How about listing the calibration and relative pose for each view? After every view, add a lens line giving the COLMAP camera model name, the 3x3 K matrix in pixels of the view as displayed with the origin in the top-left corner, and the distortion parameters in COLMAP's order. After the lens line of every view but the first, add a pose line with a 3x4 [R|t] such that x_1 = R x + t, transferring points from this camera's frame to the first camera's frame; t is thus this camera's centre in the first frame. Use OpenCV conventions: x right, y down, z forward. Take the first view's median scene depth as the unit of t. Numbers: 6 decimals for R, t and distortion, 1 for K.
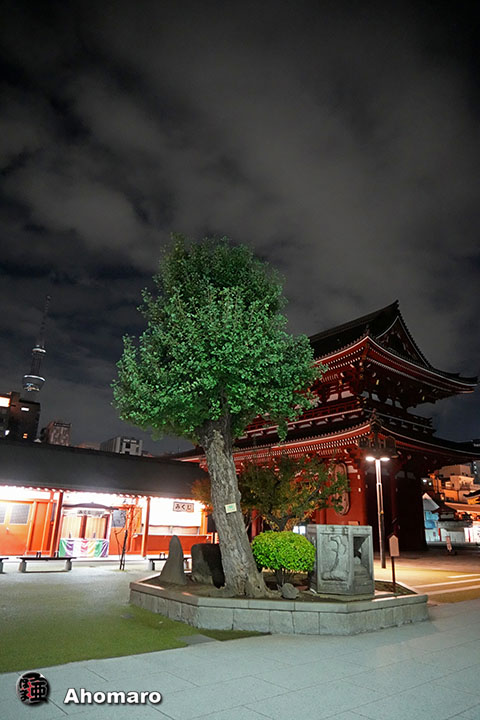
lens RADIAL K [[486.8, 0, 240.0], [0, 486.8, 360.0], [0, 0, 1]] dist [-0.042239, -0.000300]
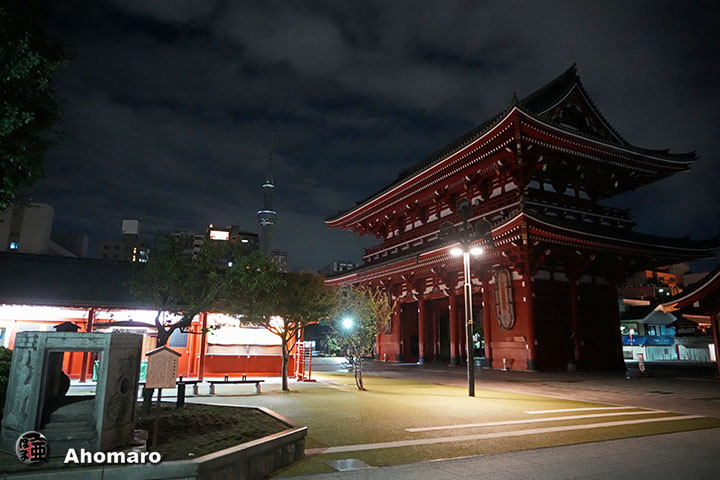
lens RADIAL K [[493.0, 0, 360.1], [0, 493.0, 230.9], [0, 0, 1]] dist [-0.010770, -0.001877]
pose [[0.972399, -0.070371, -0.222459, 0.145608], [0.091753, 0.991950, 0.087275, 0.046330], [0.214527, -0.105278, 0.971028, 0.119011]]
